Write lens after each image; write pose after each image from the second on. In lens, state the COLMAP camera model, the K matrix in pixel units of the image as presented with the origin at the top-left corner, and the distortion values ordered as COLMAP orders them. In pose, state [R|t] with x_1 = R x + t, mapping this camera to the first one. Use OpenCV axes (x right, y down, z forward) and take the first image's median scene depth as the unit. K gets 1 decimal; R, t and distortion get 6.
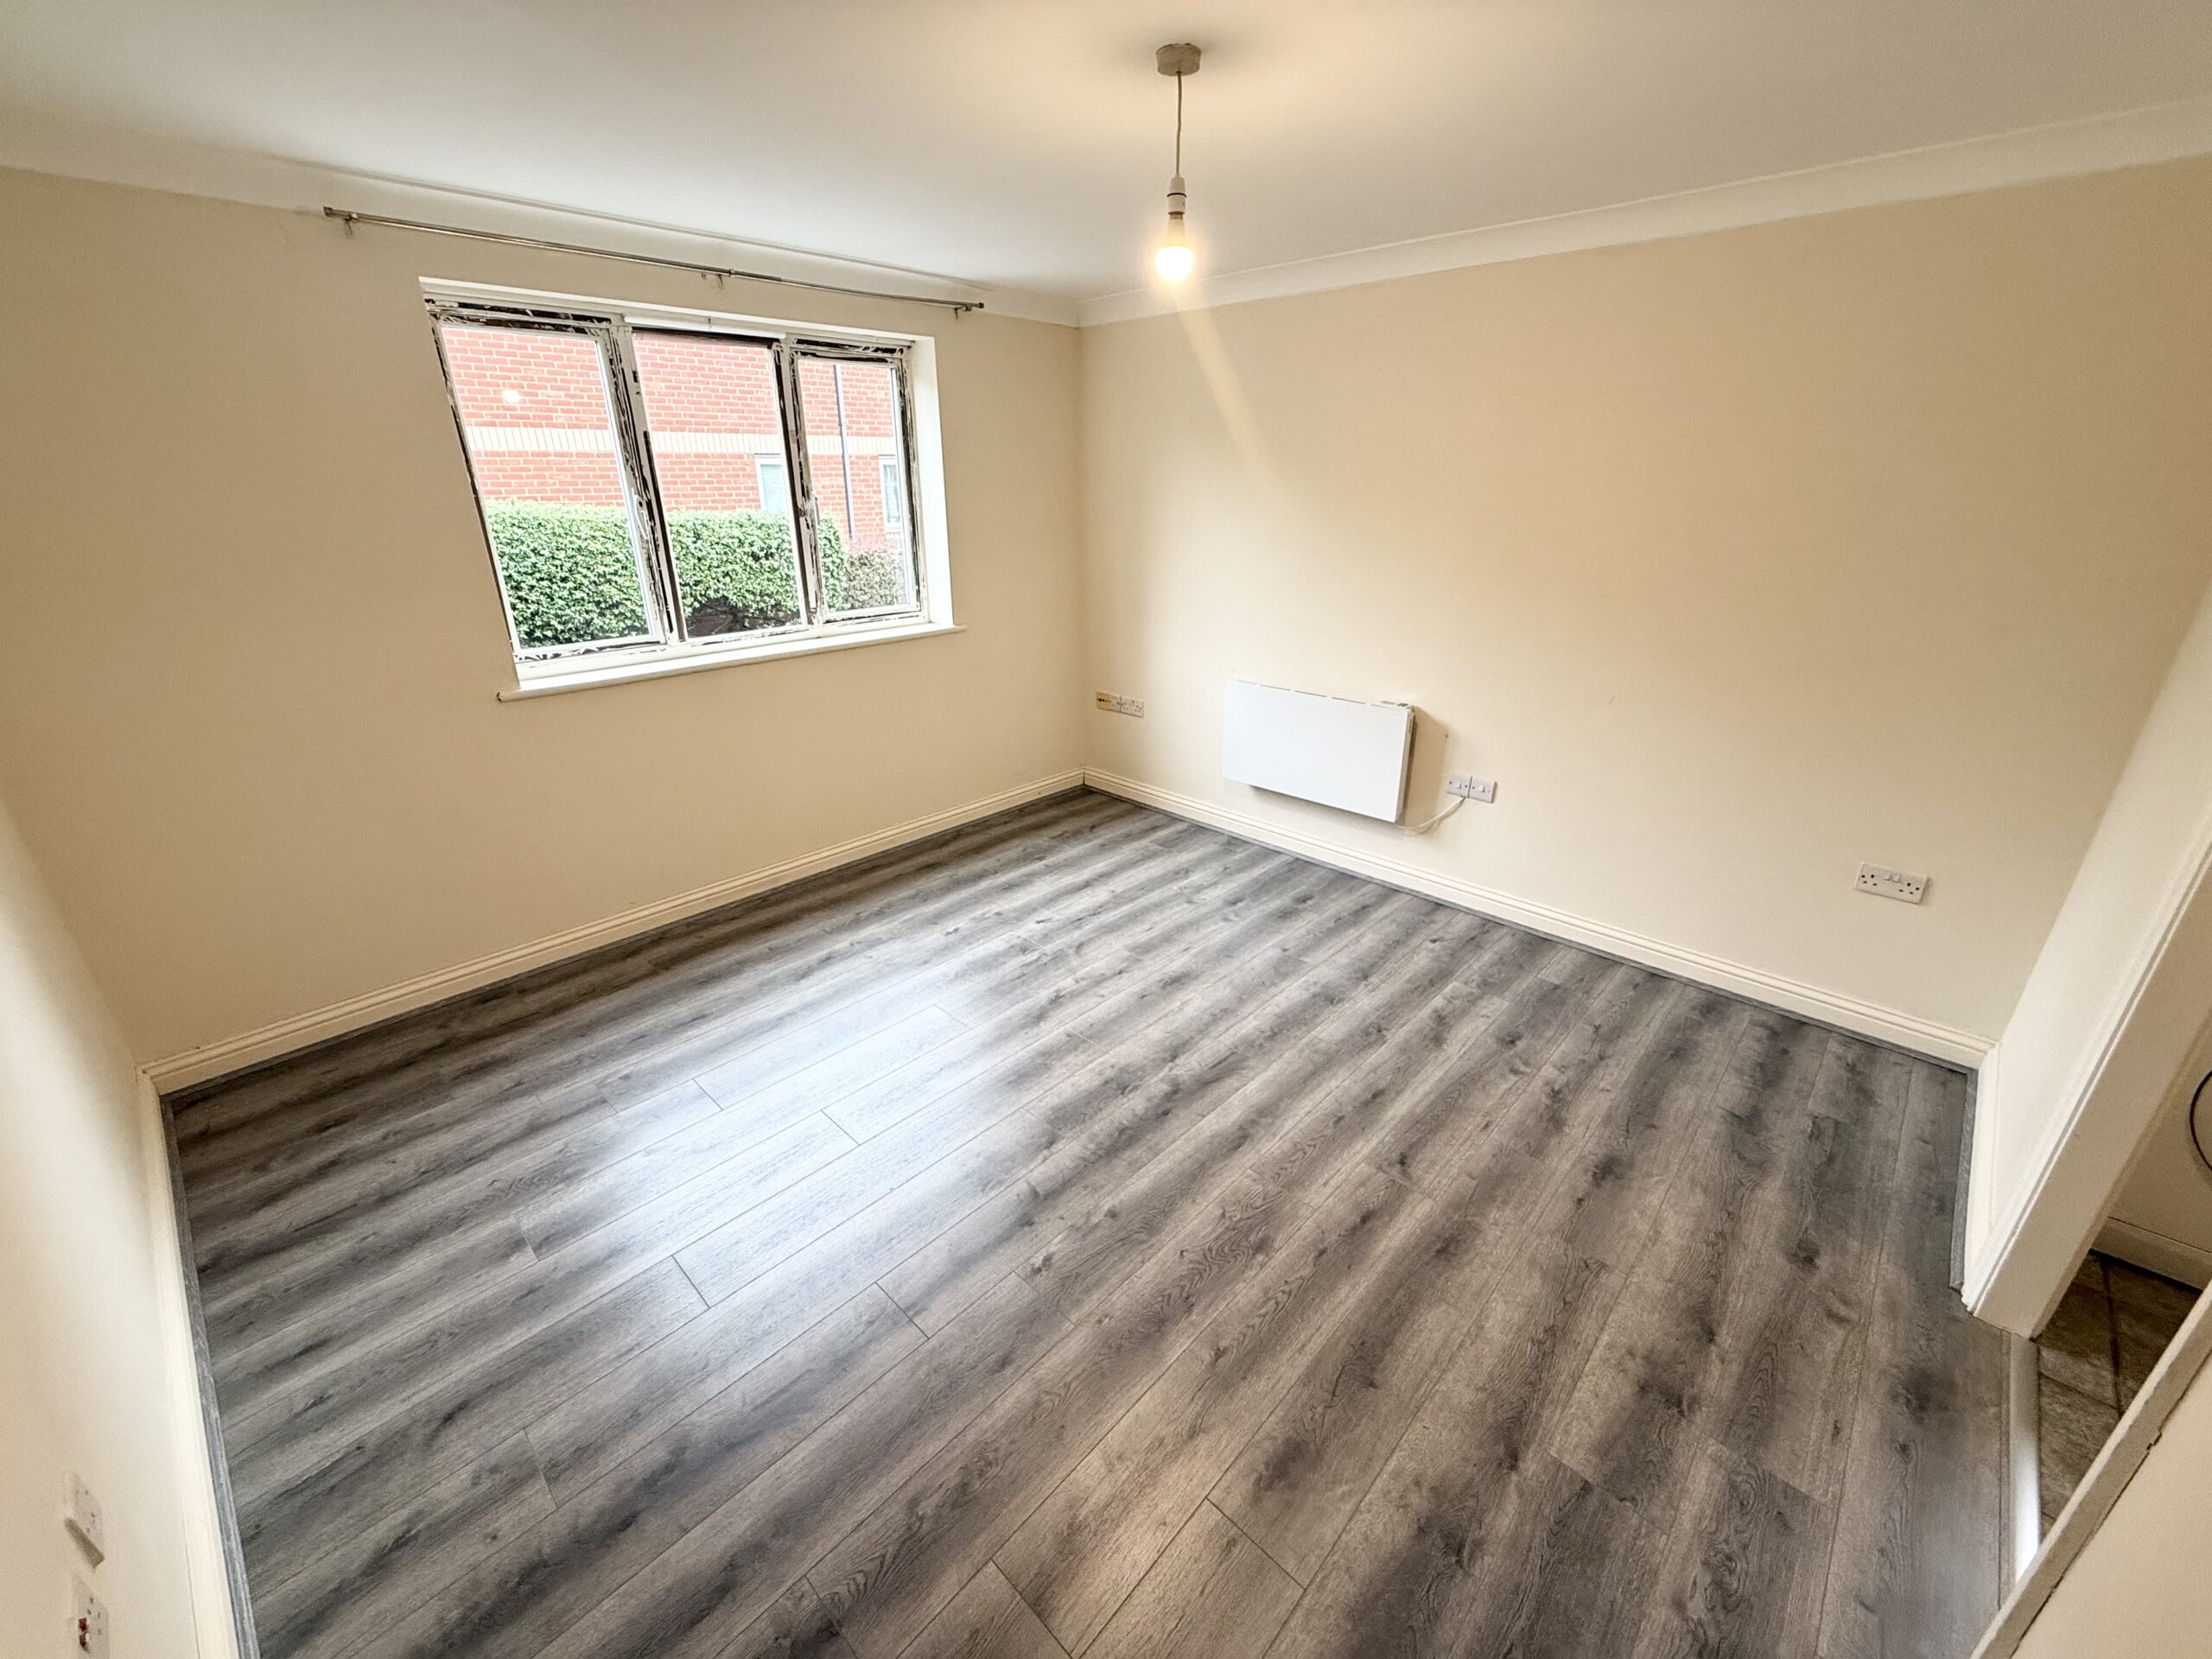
lens RADIAL K [[881.2, 0, 1100.2], [0, 881.2, 827.0], [0, 0, 1]] dist [0.000583, -0.000039]
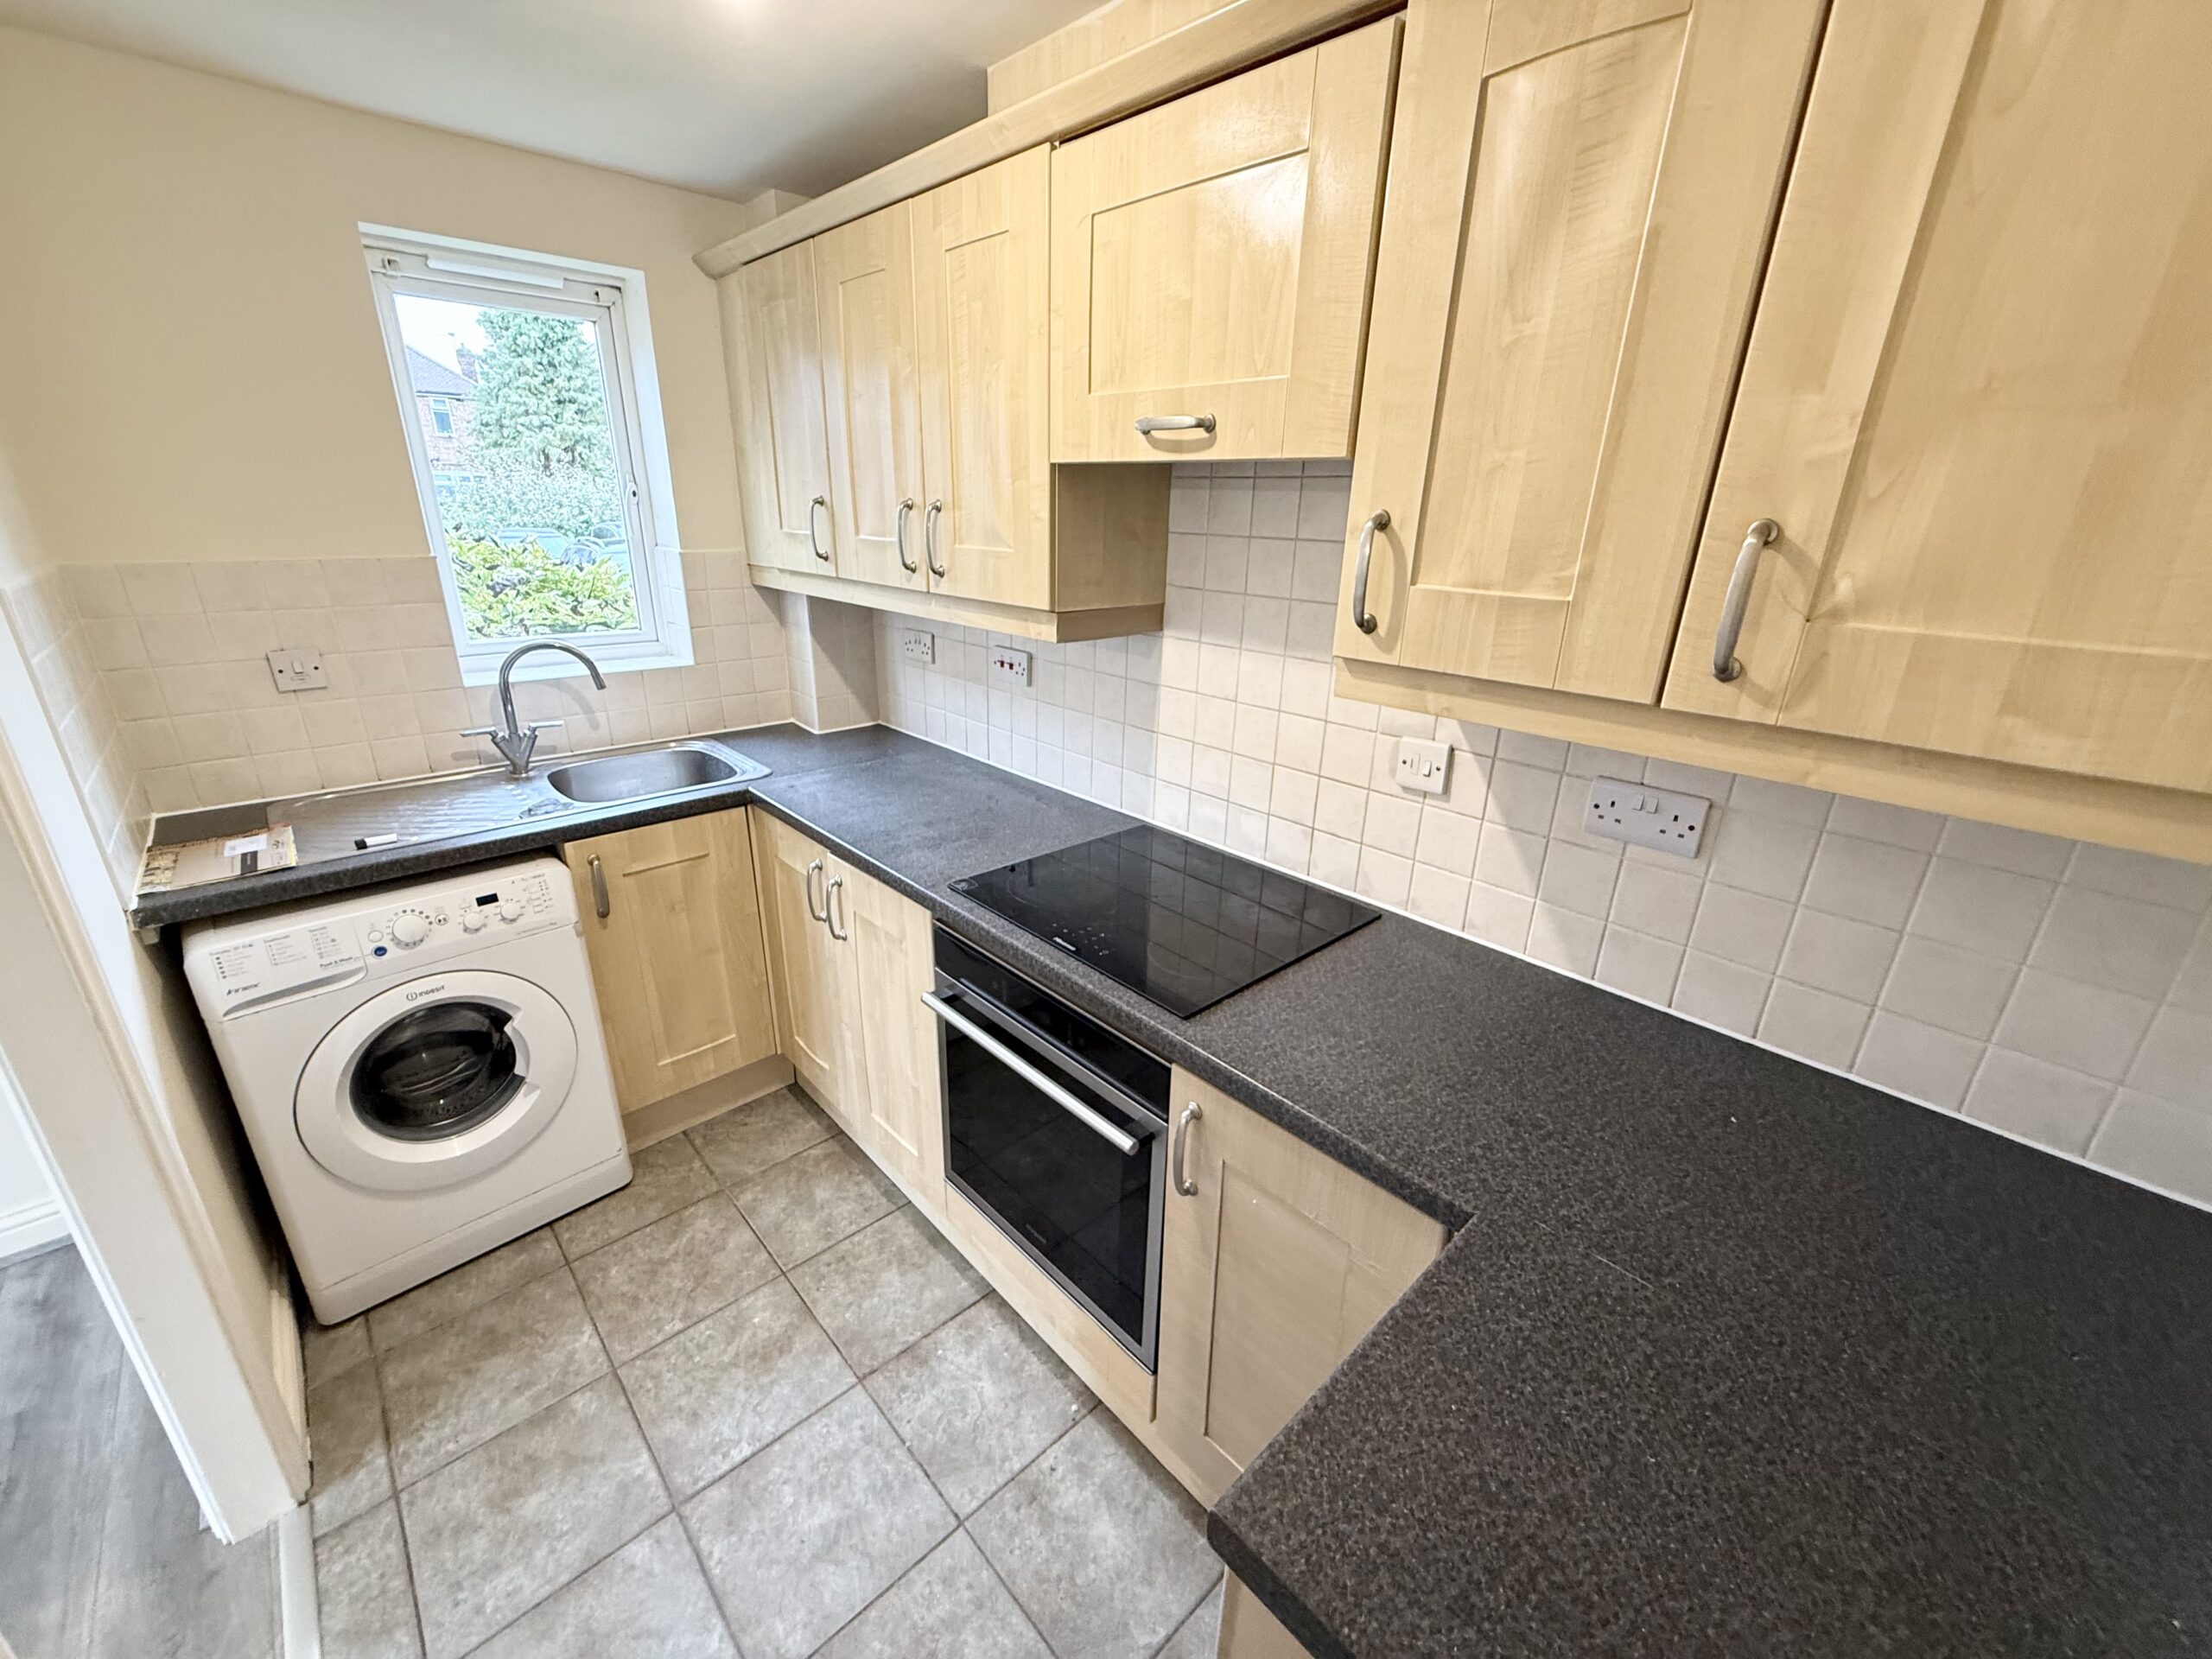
lens RADIAL K [[881.2, 0, 1100.2], [0, 881.2, 827.0], [0, 0, 1]] dist [0.000583, -0.000039]
pose [[0.056073, -0.340396, 0.938609, 0.357050], [0.351335, 0.886689, 0.300577, 0.019405], [-0.934569, 0.312912, 0.169312, -0.031420]]
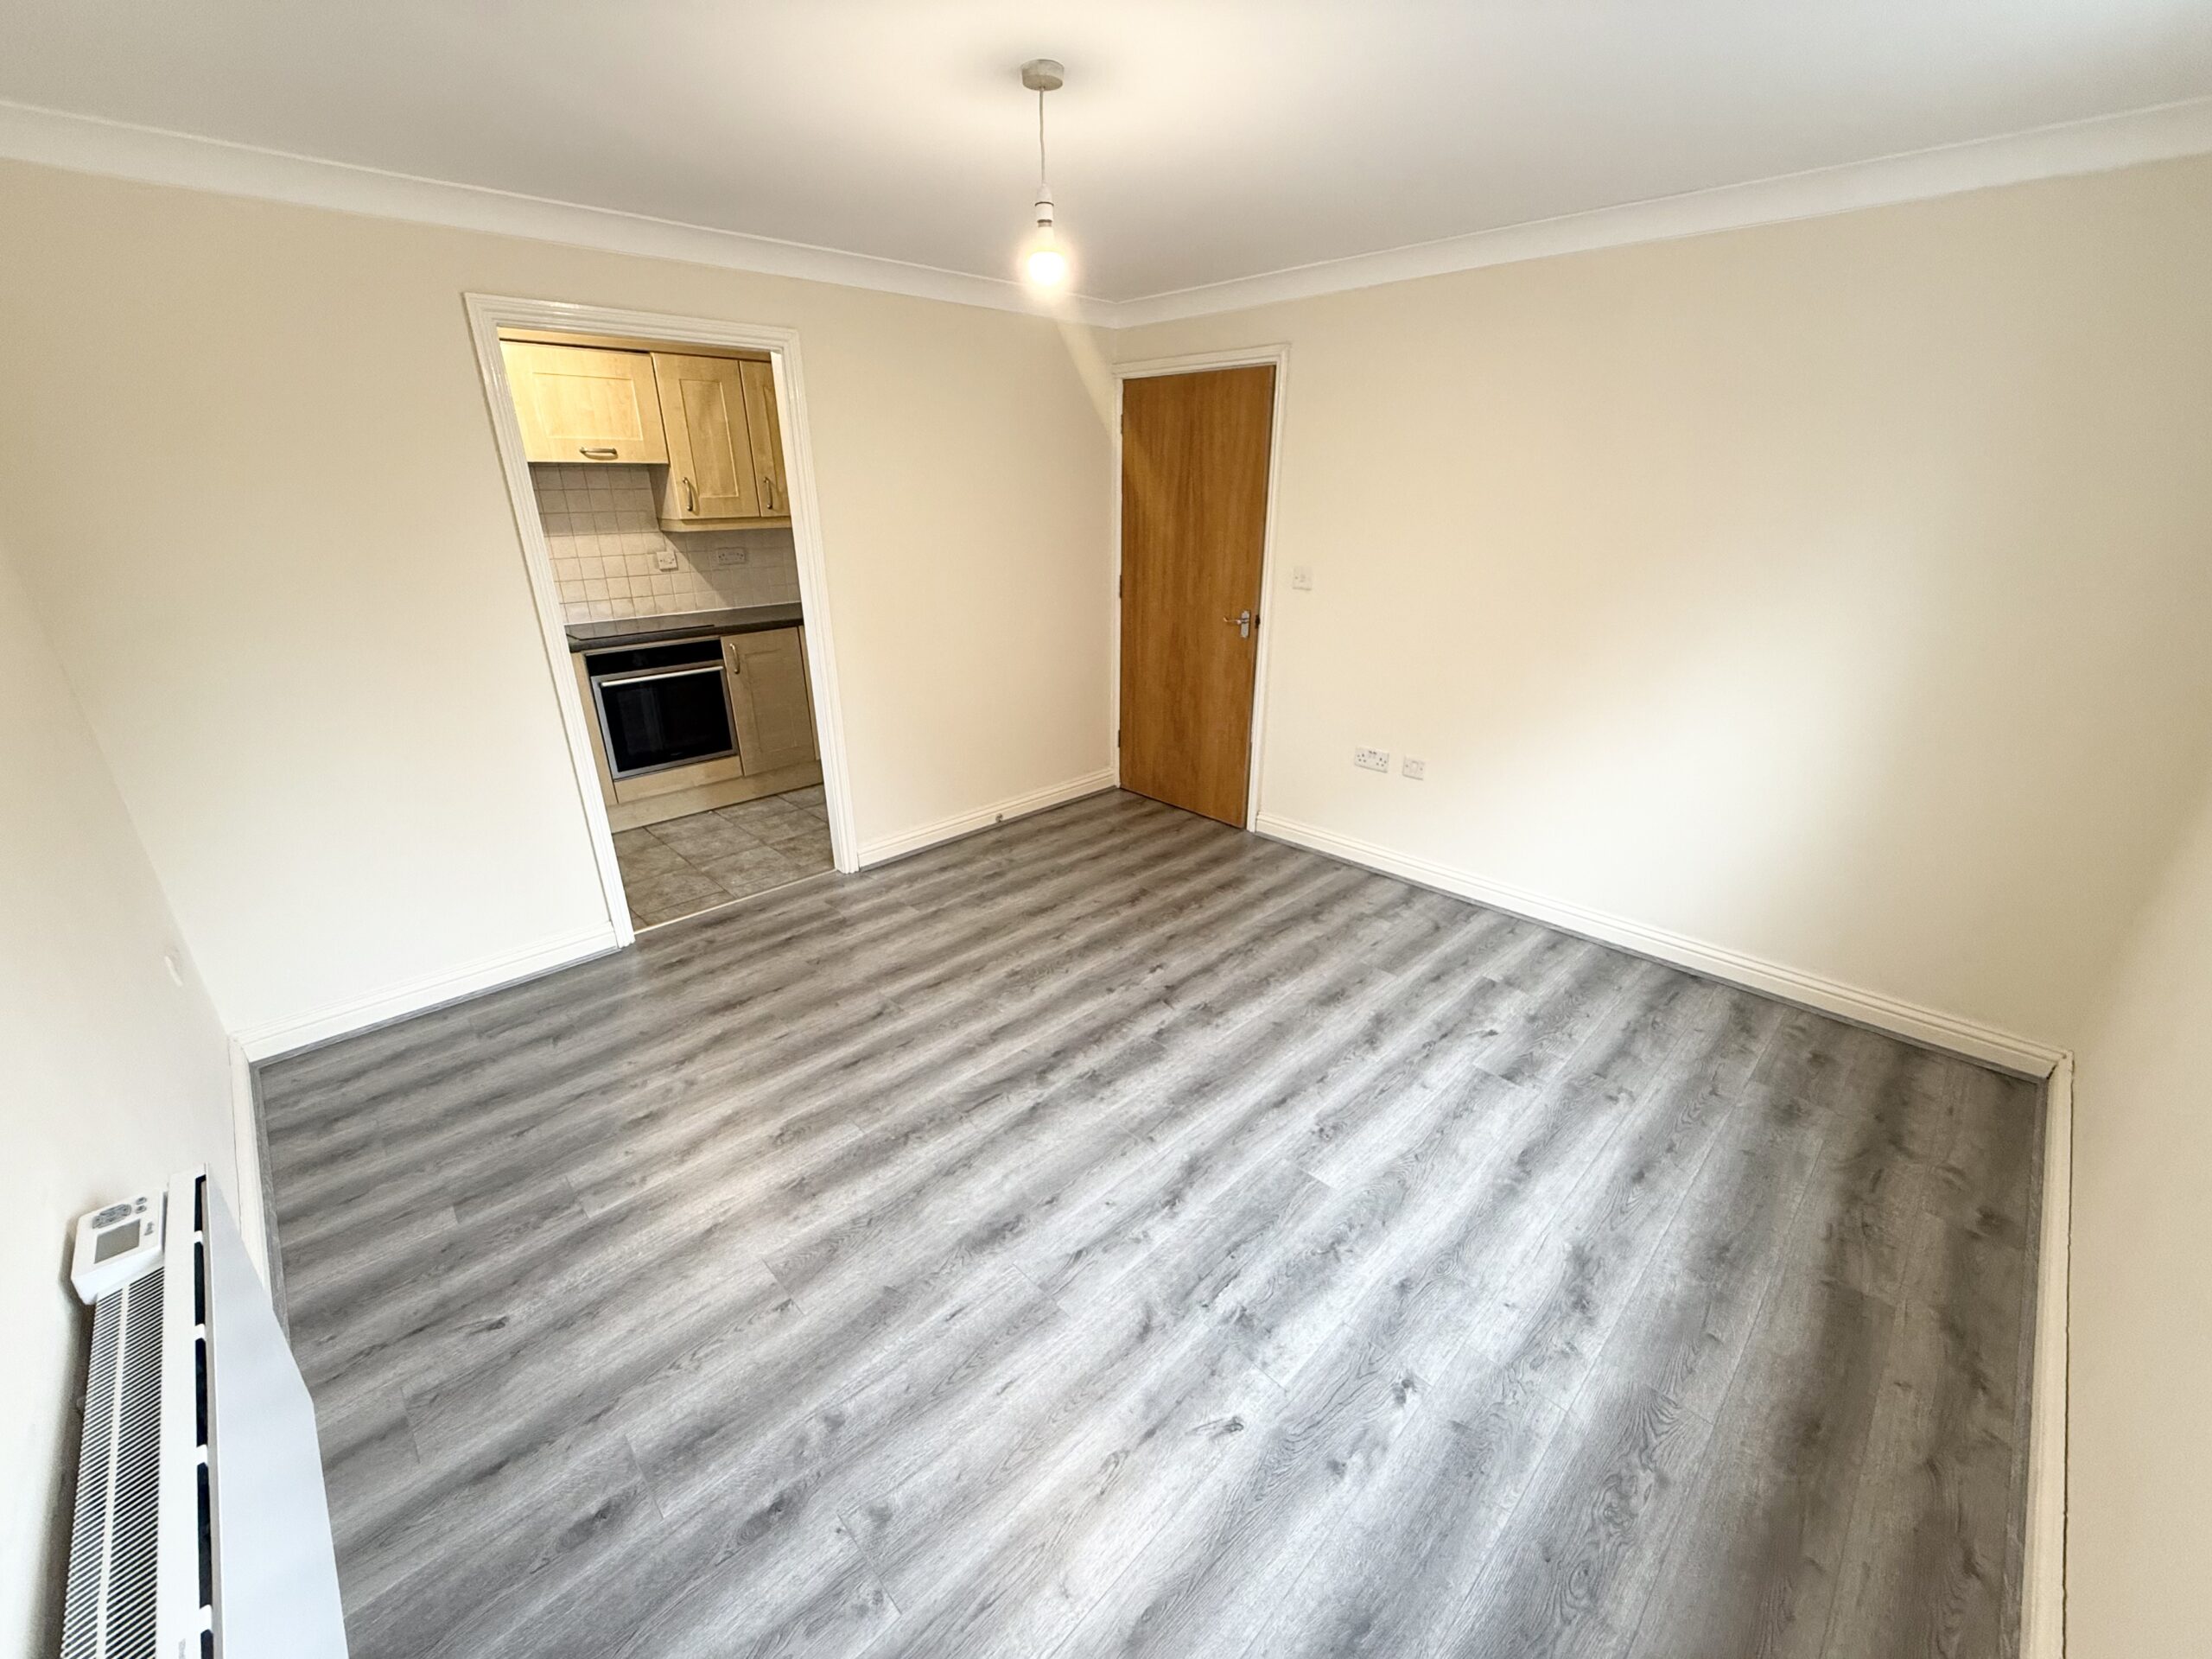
lens RADIAL K [[881.2, 0, 1100.2], [0, 881.2, 827.0], [0, 0, 1]] dist [0.000583, -0.000039]
pose [[-0.999280, -0.009046, 0.036842, -0.015478], [0.018871, 0.723938, 0.689607, -0.576228], [-0.032909, 0.689806, -0.723246, 1.449830]]
